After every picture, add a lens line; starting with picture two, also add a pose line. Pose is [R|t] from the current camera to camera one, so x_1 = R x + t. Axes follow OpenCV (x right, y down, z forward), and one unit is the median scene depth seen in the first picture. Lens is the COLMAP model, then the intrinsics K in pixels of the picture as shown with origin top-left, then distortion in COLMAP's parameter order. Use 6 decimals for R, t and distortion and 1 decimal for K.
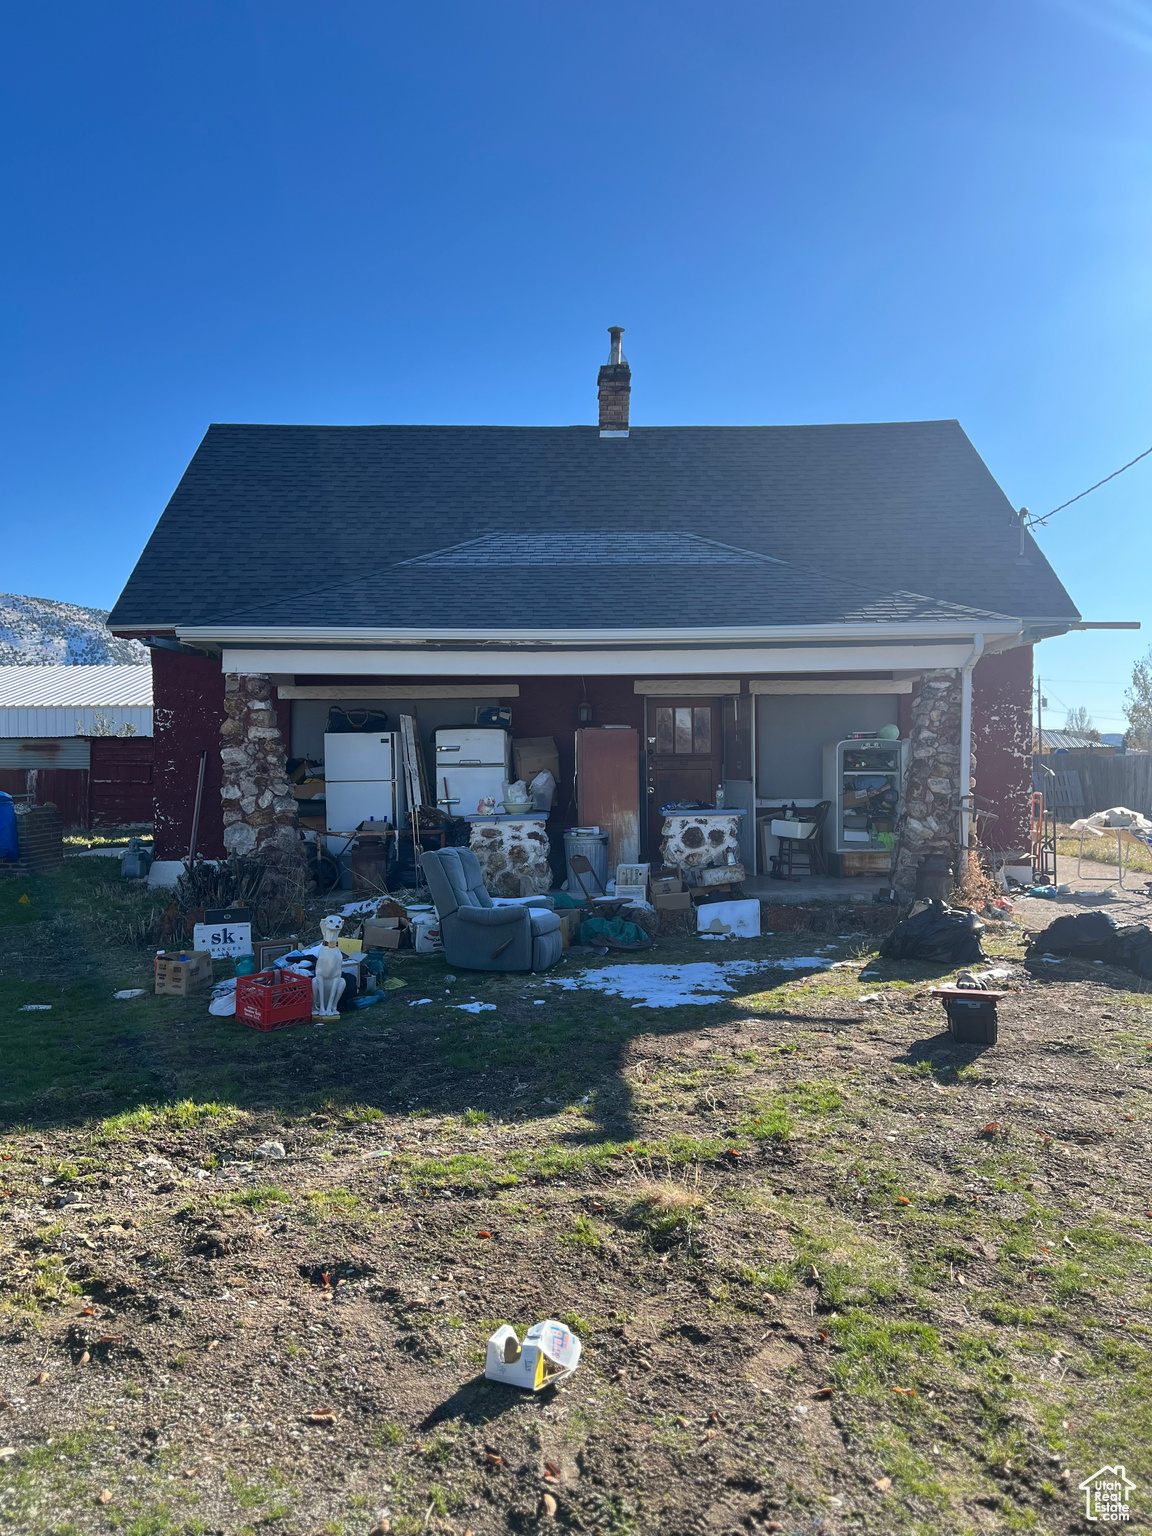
lens RADIAL K [[1145.7, 0, 577.8], [0, 1145.7, 759.1], [0, 0, 1]] dist [0.035434, -0.038308]
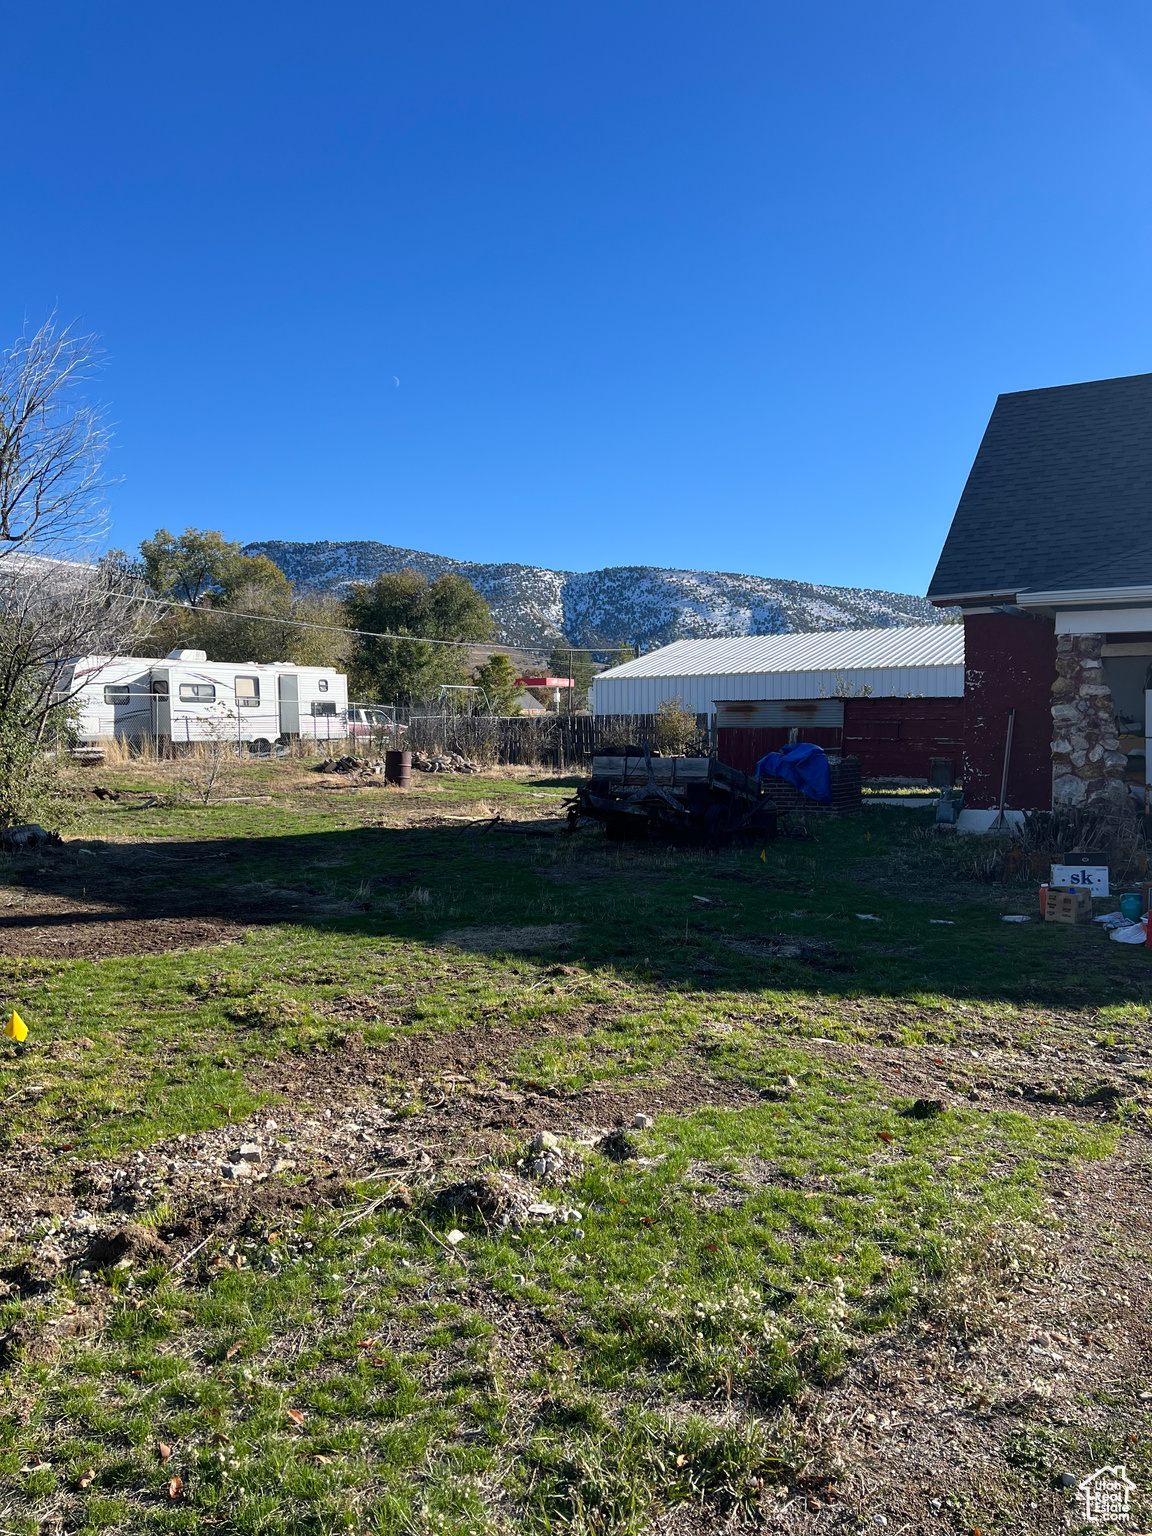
lens RADIAL K [[1145.7, 0, 572.4], [0, 1145.7, 773.3], [0, 0, 1]] dist [0.035434, -0.038308]
pose [[0.841174, 0.023691, -0.540246, -0.102051], [0.001272, 0.998950, 0.045786, 0.004109], [0.540763, -0.039201, 0.840261, -0.139560]]
